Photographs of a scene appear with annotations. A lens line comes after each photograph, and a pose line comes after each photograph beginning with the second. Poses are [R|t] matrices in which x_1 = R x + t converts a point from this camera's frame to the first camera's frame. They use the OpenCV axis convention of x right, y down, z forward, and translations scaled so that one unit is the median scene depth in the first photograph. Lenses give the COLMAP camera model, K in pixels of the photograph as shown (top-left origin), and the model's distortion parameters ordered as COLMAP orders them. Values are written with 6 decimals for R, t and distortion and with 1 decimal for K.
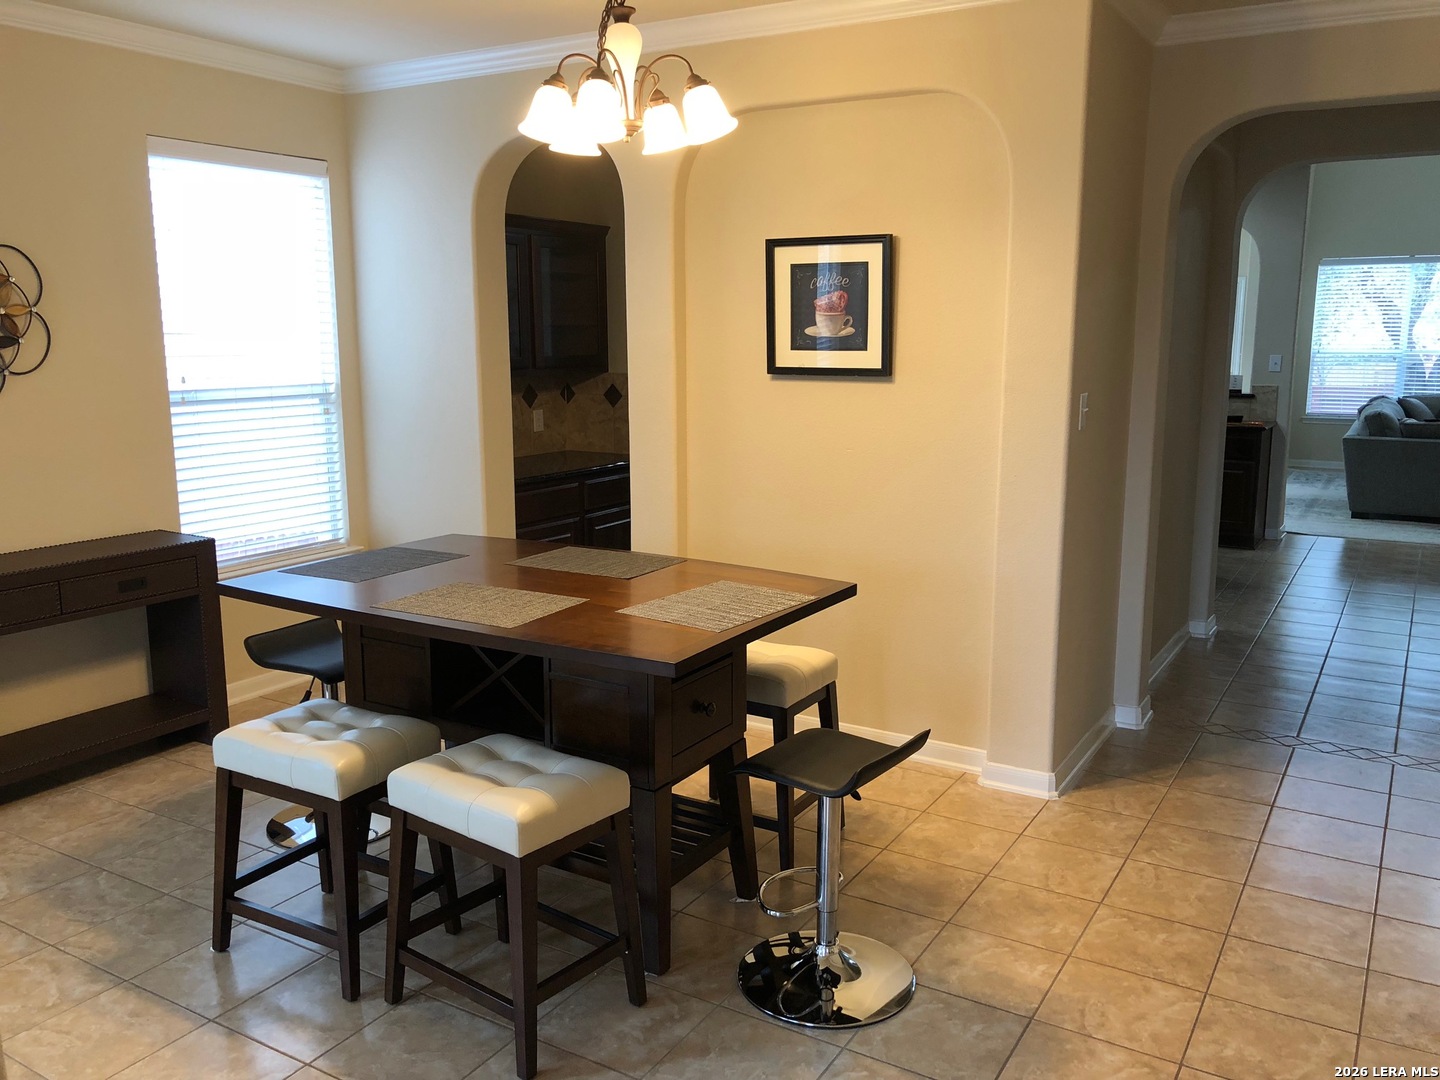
lens RADIAL K [[1175.5, 0, 720.0], [0, 1175.5, 540.0], [0, 0, 1]] dist [0.000791, 0.000007]
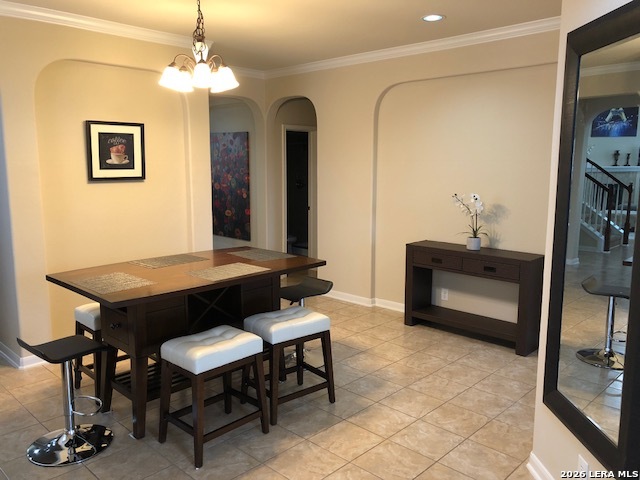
lens RADIAL K [[522.5, 0, 320.0], [0, 522.5, 240.0], [0, 0, 1]] dist [0.000791, 0.000007]
pose [[0.224593, -0.147453, 0.963232, -0.858928], [0.174315, 0.978620, 0.109165, -0.068313], [-0.958735, 0.143388, 0.245494, 0.381419]]
